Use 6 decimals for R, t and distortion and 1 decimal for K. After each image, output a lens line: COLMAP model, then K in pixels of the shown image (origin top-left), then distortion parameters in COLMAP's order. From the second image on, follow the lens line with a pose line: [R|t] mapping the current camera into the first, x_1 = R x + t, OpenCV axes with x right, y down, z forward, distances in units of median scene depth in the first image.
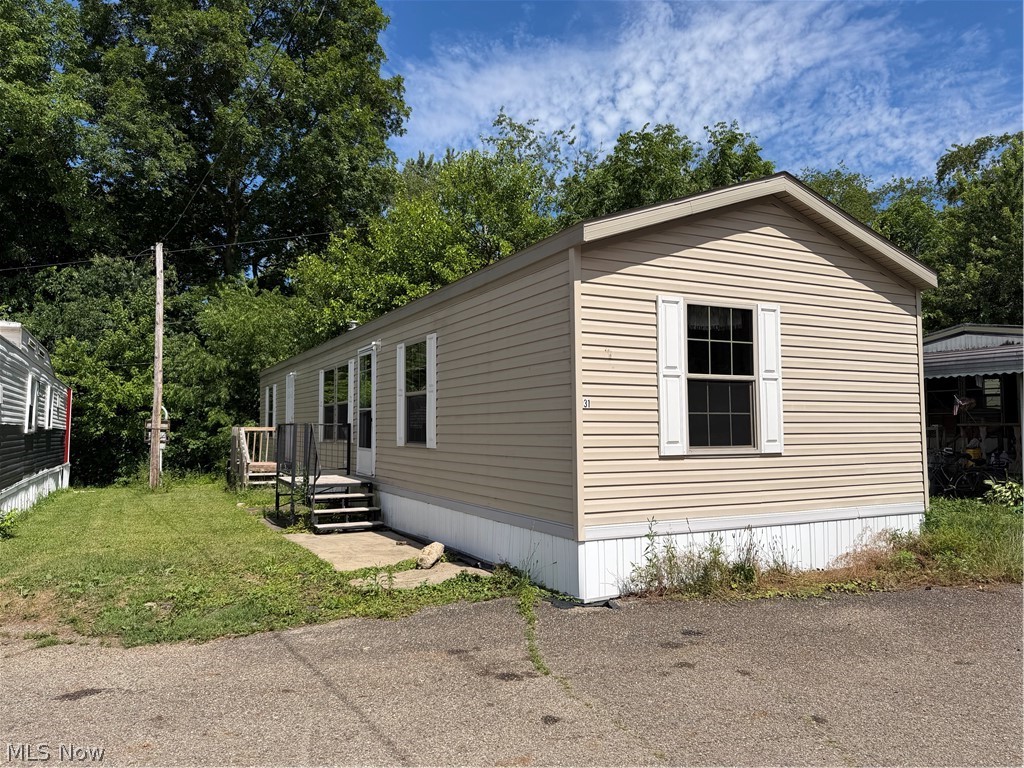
lens RADIAL K [[723.4, 0, 512.4], [0, 723.4, 379.3], [0, 0, 1]] dist [0.003497, -0.003156]
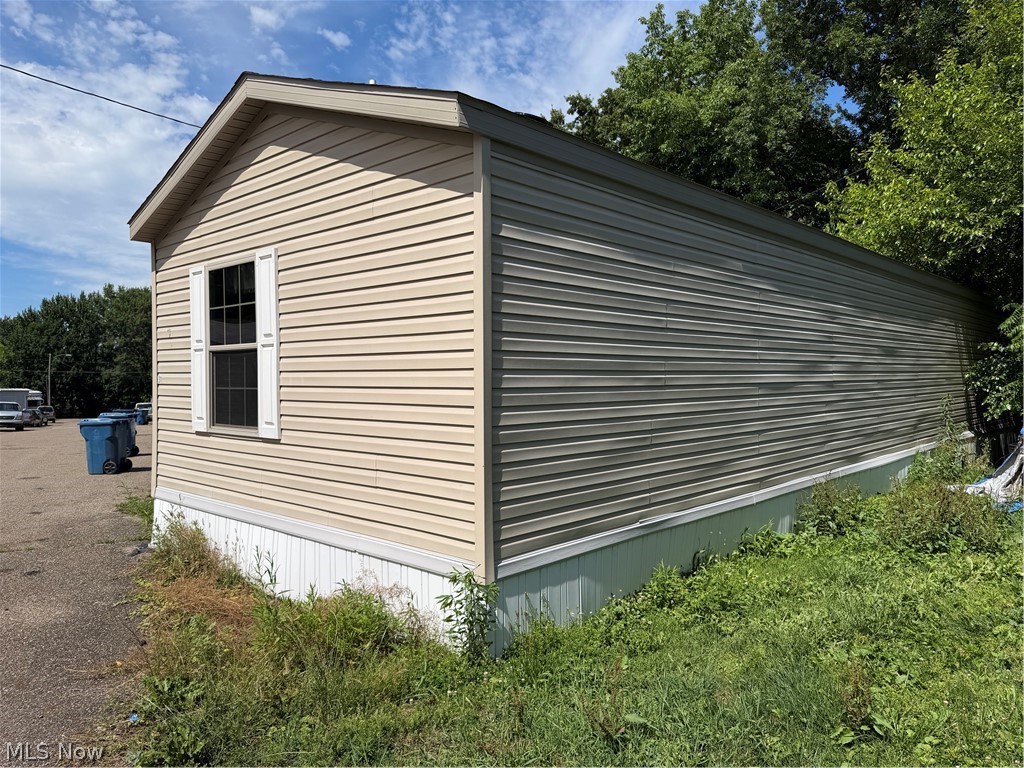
lens RADIAL K [[723.4, 0, 512.2], [0, 723.4, 385.7], [0, 0, 1]] dist [0.003497, -0.003156]
pose [[0.359542, 0.018485, -0.932946, 1.187616], [0.072406, 0.996237, 0.047643, 0.025251], [0.930315, -0.084681, 0.356851, 0.961562]]
